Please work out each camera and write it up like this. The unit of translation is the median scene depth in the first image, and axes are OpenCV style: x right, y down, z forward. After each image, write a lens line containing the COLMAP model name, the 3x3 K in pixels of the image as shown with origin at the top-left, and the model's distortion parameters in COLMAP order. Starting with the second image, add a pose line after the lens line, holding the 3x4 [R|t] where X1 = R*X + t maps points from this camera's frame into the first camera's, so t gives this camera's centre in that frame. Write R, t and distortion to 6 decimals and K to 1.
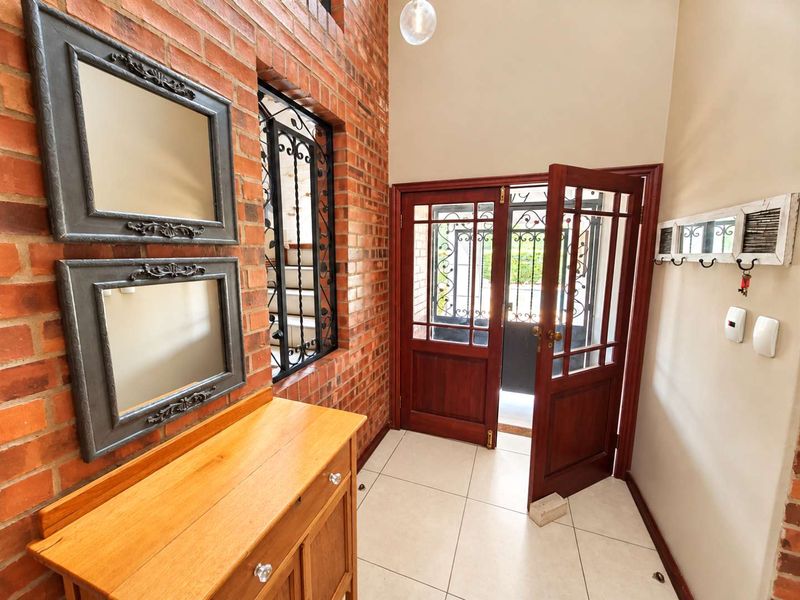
lens RADIAL K [[318.4, 0, 402.6], [0, 318.4, 291.8], [0, 0, 1]] dist [0.003277, 0.000539]
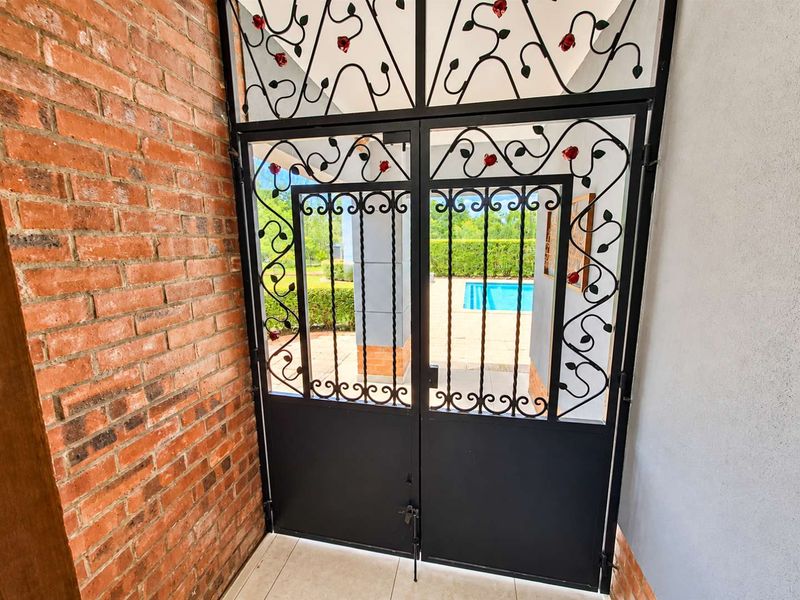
lens RADIAL K [[318.4, 0, 398.9], [0, 318.4, 296.3], [0, 0, 1]] dist [0.003277, 0.000539]
pose [[0.988094, -0.037261, 0.149268, 0.244330], [0.032339, 0.998855, 0.035268, -0.072508], [-0.150411, -0.030021, 0.988168, 0.621167]]
